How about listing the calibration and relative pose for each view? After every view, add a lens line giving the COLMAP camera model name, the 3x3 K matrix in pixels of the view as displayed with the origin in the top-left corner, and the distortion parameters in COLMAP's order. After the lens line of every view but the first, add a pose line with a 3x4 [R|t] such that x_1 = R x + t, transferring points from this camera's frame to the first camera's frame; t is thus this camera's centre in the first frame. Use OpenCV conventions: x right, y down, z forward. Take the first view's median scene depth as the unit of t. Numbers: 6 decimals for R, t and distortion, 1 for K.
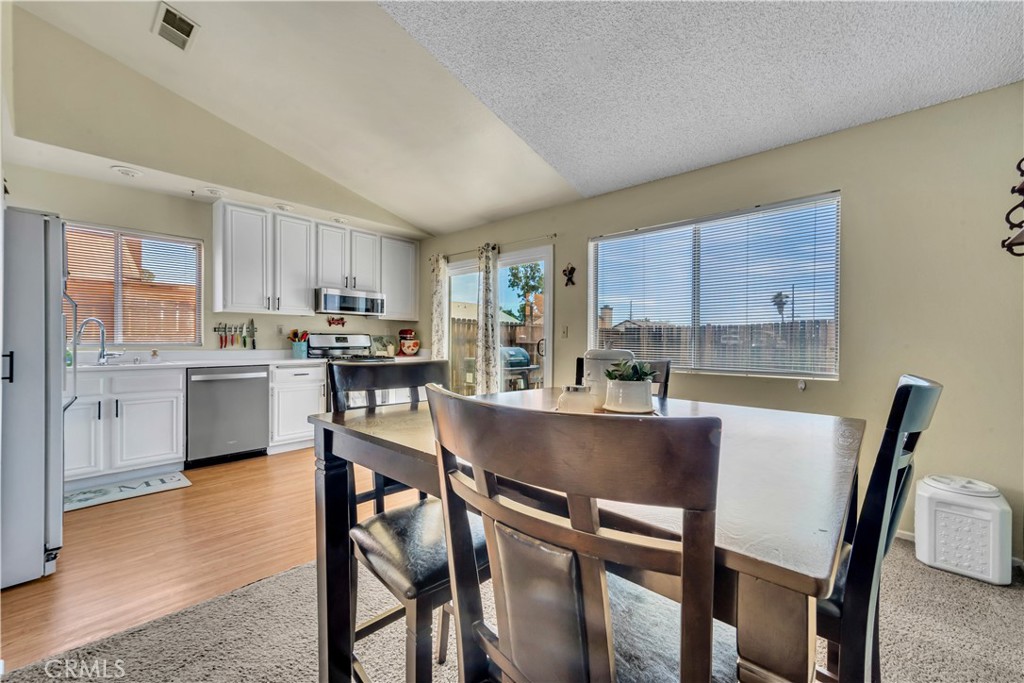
lens RADIAL K [[404.3, 0, 511.5], [0, 404.3, 343.2], [0, 0, 1]] dist [0.002990, -0.000004]
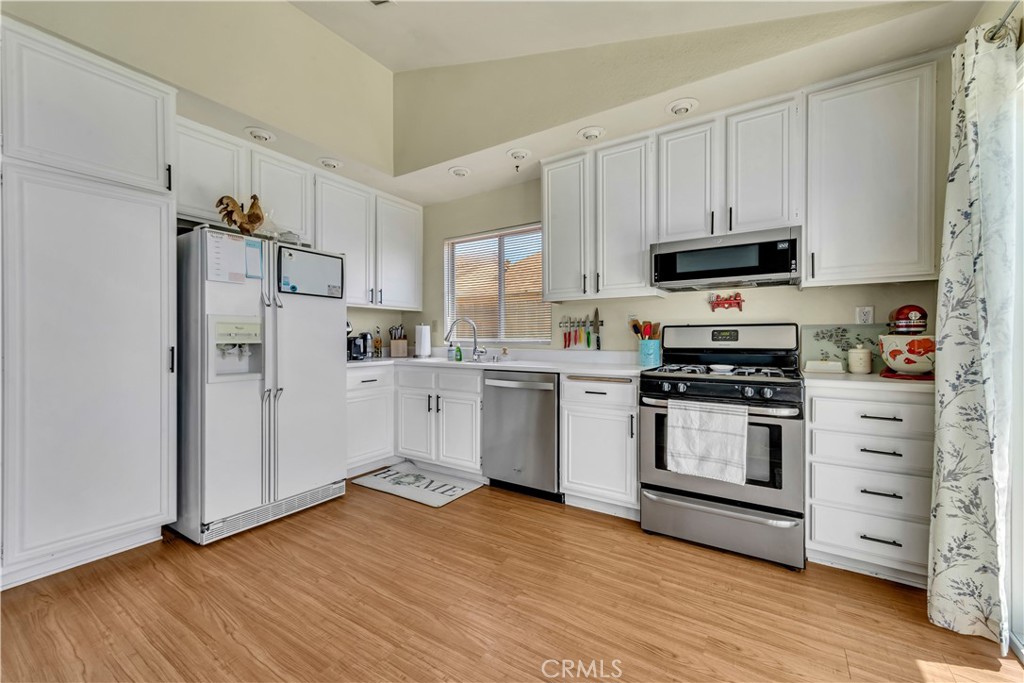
lens RADIAL K [[404.3, 0, 517.2], [0, 404.3, 340.3], [0, 0, 1]] dist [0.002990, -0.000004]
pose [[0.176219, 0.000754, -0.984351, 0.057315], [-0.003274, 0.999995, 0.000180, -0.001861], [0.984346, 0.003191, 0.176221, 0.751561]]
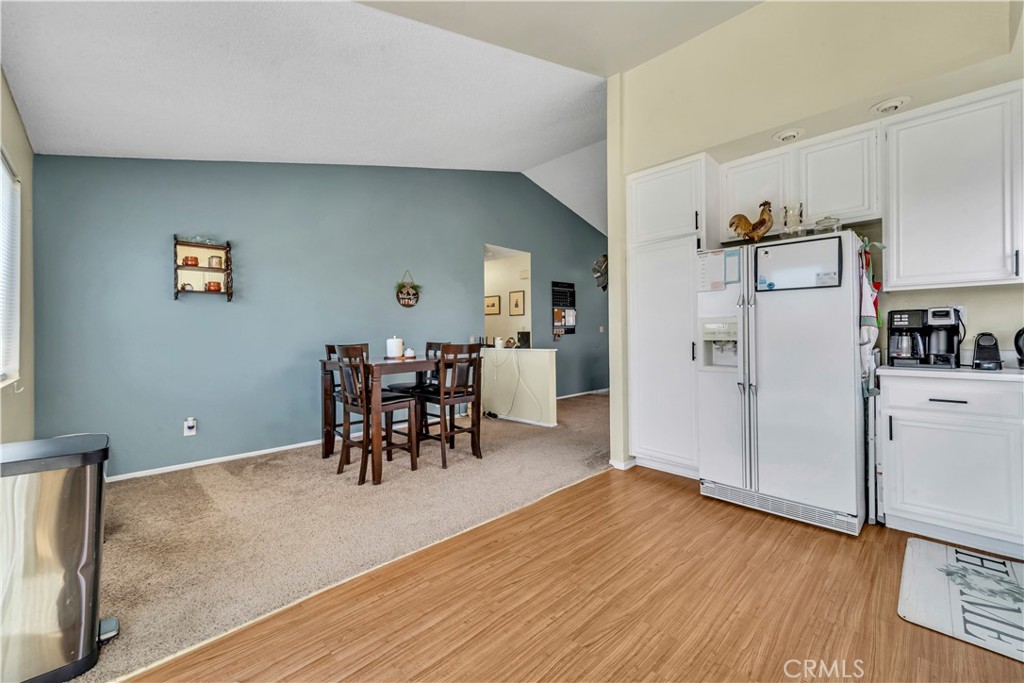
lens RADIAL K [[404.3, 0, 515.3], [0, 404.3, 331.9], [0, 0, 1]] dist [0.002990, -0.000004]
pose [[-0.999365, 0.001084, 0.035616, -0.238037], [0.000941, 0.999991, -0.004041, -0.007571], [-0.035620, -0.004005, -0.999357, 1.136062]]
